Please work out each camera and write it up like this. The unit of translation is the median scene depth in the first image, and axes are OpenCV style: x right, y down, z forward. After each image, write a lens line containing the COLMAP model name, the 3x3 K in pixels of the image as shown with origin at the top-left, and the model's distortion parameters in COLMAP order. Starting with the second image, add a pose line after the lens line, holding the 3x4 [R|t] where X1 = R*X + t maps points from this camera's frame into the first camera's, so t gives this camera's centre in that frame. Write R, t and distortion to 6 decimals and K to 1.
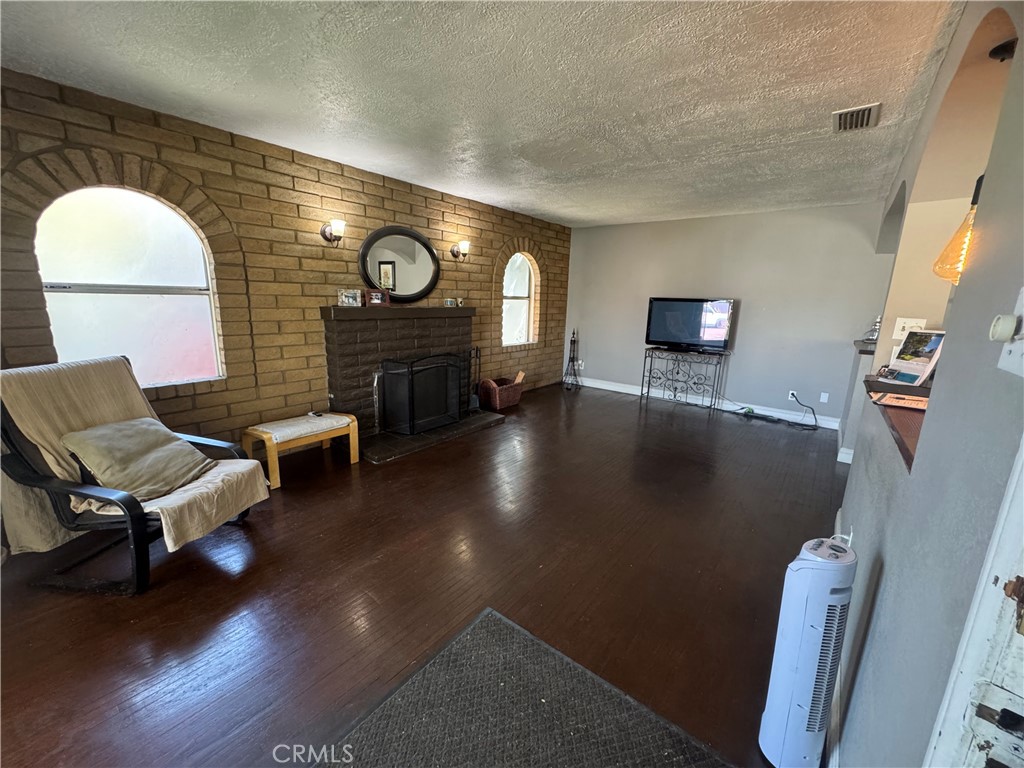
lens RADIAL K [[409.2, 0, 511.9], [0, 409.2, 383.1], [0, 0, 1]] dist [-0.002839, -0.000098]
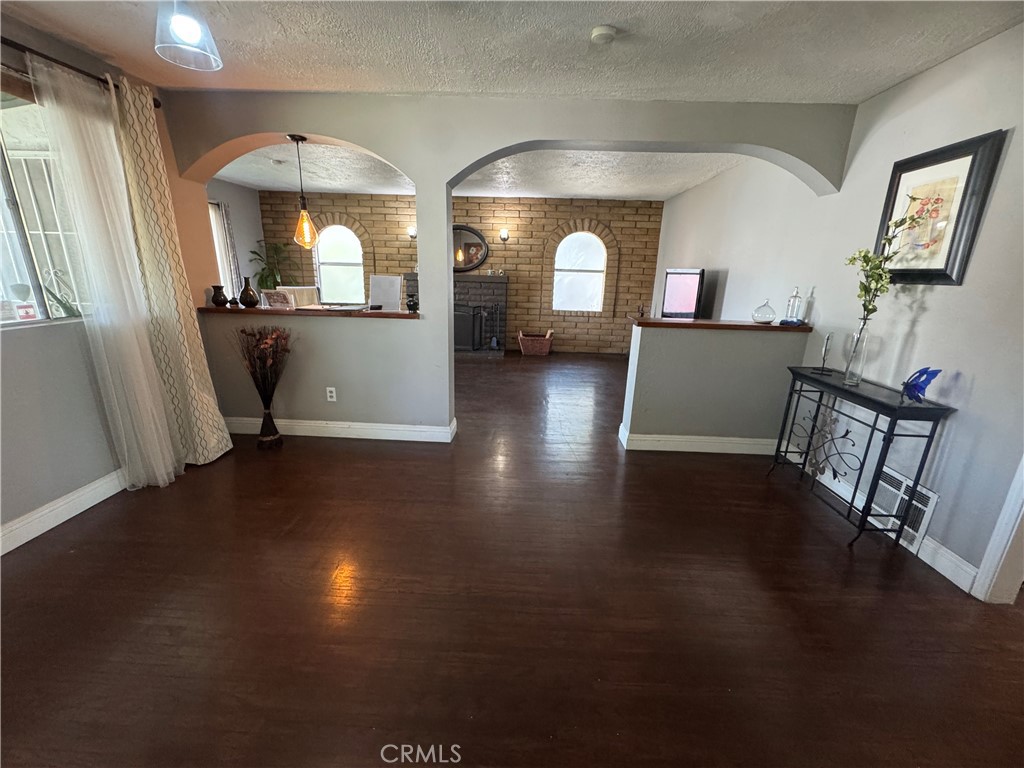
lens RADIAL K [[409.2, 0, 509.3], [0, 409.2, 383.3], [0, 0, 1]] dist [-0.002839, -0.000098]
pose [[0.598295, 0.202112, -0.775367, 1.127435], [-0.178084, 0.977004, 0.117257, 0.009237], [0.781236, 0.067926, 0.620529, 0.165540]]
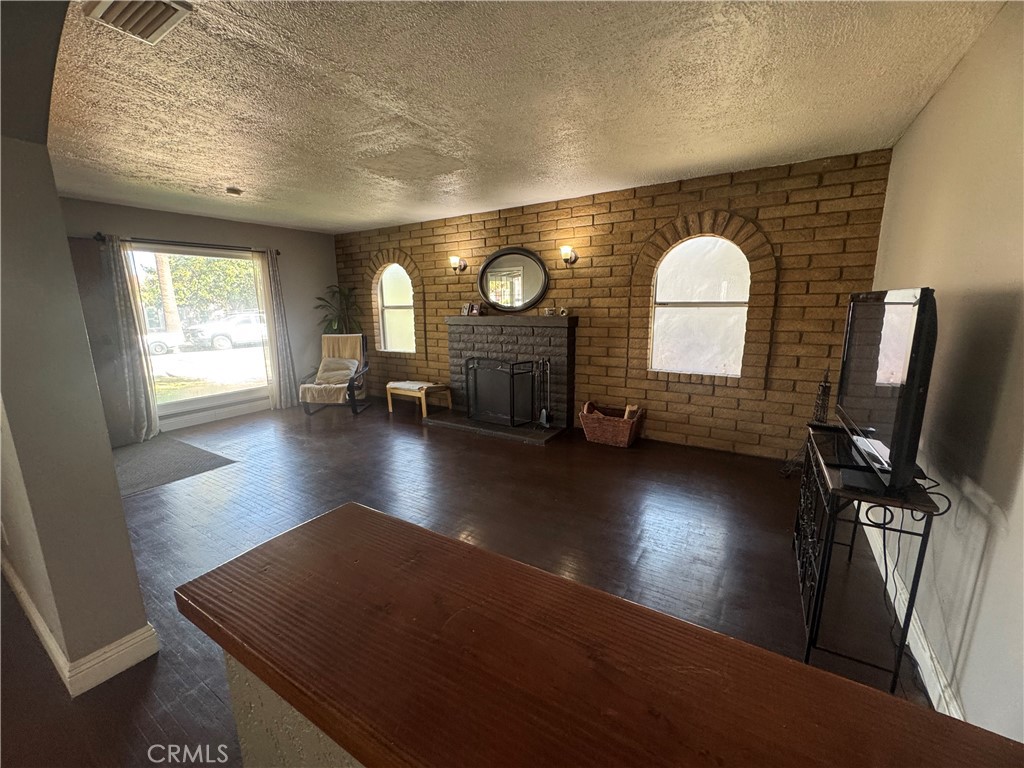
lens RADIAL K [[409.2, 0, 515.0], [0, 409.2, 384.9], [0, 0, 1]] dist [-0.002839, -0.000098]
pose [[0.117917, 0.160187, -0.980018, 0.841439], [-0.193821, 0.971635, 0.135495, -0.145574], [0.973924, 0.173971, 0.145620, 0.818012]]
